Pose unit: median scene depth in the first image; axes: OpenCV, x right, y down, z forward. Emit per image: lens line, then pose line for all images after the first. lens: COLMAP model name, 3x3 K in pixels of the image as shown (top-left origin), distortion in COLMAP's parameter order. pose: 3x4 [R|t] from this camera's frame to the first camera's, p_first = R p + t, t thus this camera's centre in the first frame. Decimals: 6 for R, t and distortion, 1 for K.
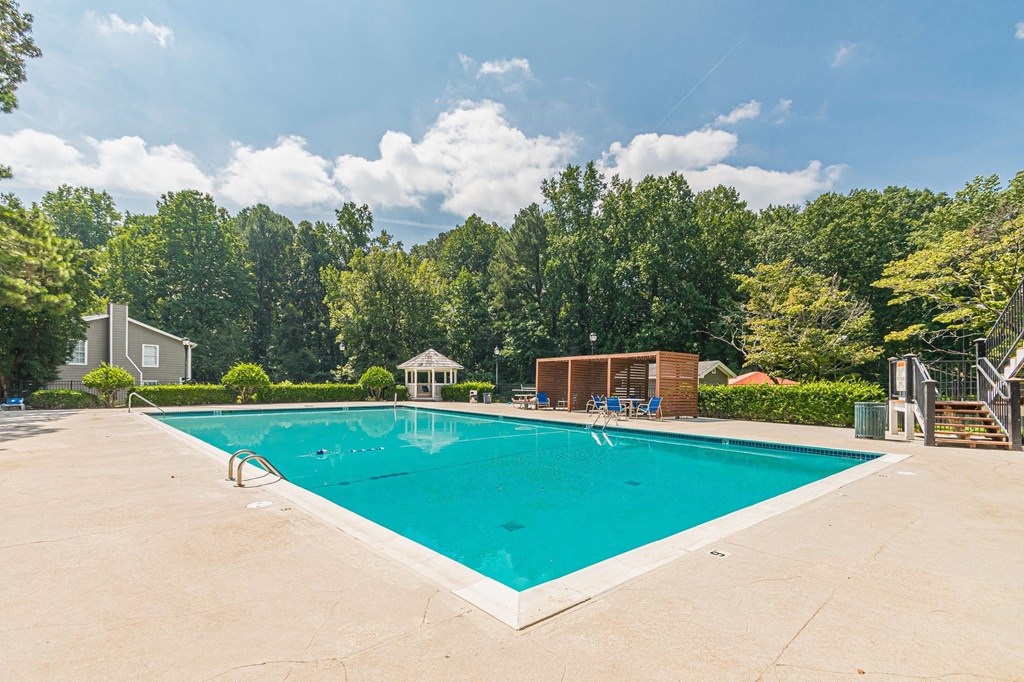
lens RADIAL K [[454.2, 0, 513.1], [0, 454.2, 378.7], [0, 0, 1]] dist [0.010637, 0.000158]
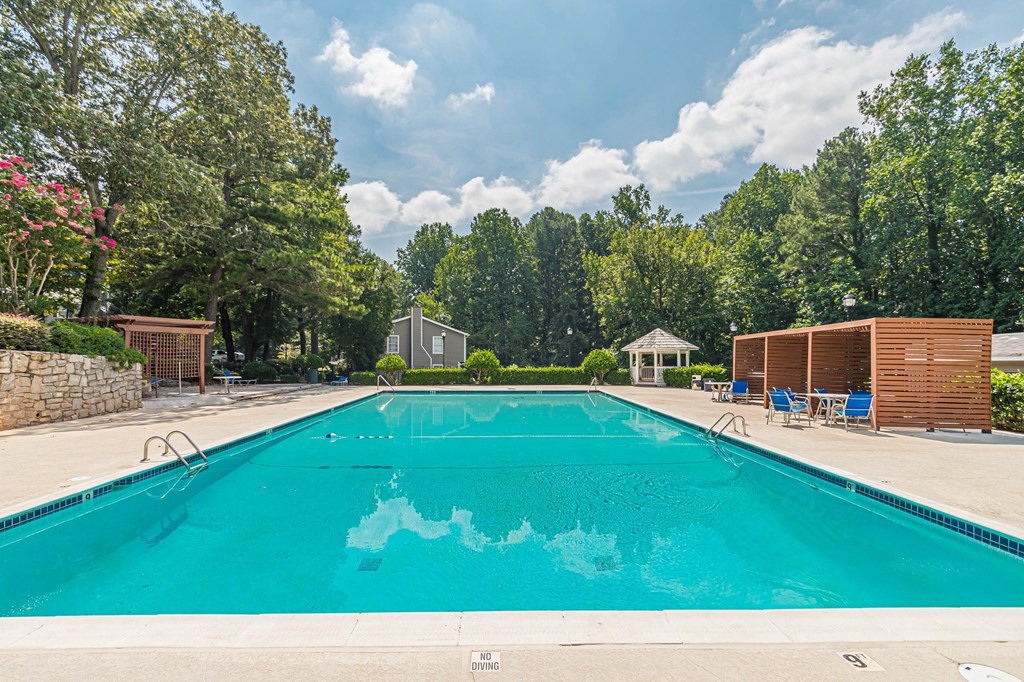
lens RADIAL K [[459.3, 0, 510.6], [0, 459.3, 353.7], [0, 0, 1]] dist [0.000520, 0.000444]
pose [[0.783907, -0.016400, -0.620662, 0.085954], [0.008613, 0.999842, -0.015540, -0.002019], [0.620819, 0.006836, 0.783924, 0.058120]]
